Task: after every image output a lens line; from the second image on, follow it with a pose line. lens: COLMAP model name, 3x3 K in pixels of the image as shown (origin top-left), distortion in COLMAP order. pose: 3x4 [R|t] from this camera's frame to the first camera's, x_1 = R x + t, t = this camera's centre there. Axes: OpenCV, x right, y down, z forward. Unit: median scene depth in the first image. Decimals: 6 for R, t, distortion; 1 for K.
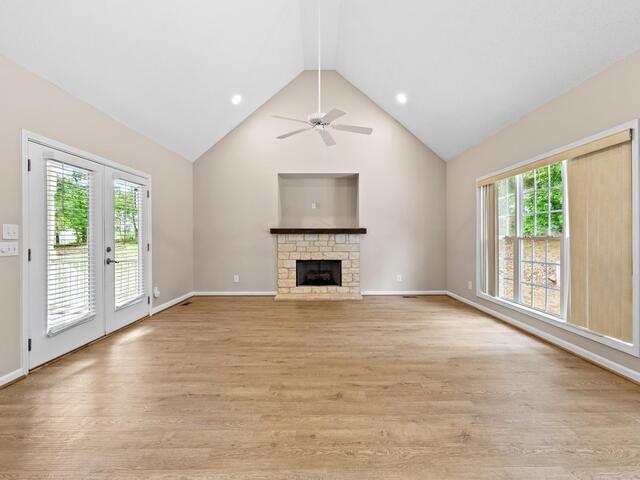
lens RADIAL K [[305.0, 0, 321.2], [0, 305.0, 236.7], [0, 0, 1]] dist [-0.001902, 0.002518]
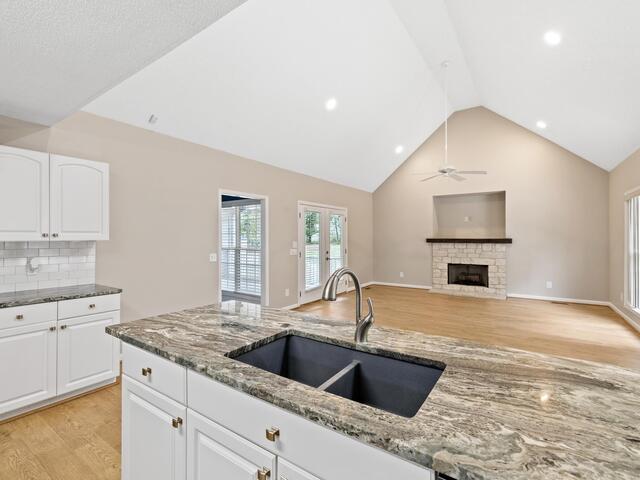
lens RADIAL K [[305.0, 0, 315.7], [0, 305.0, 237.7], [0, 0, 1]] dist [-0.001902, 0.002518]
pose [[0.816379, 0.000983, -0.577515, 0.203360], [-0.000998, 0.999999, 0.000292, -0.030165], [0.577515, 0.000338, 0.816380, -0.353625]]
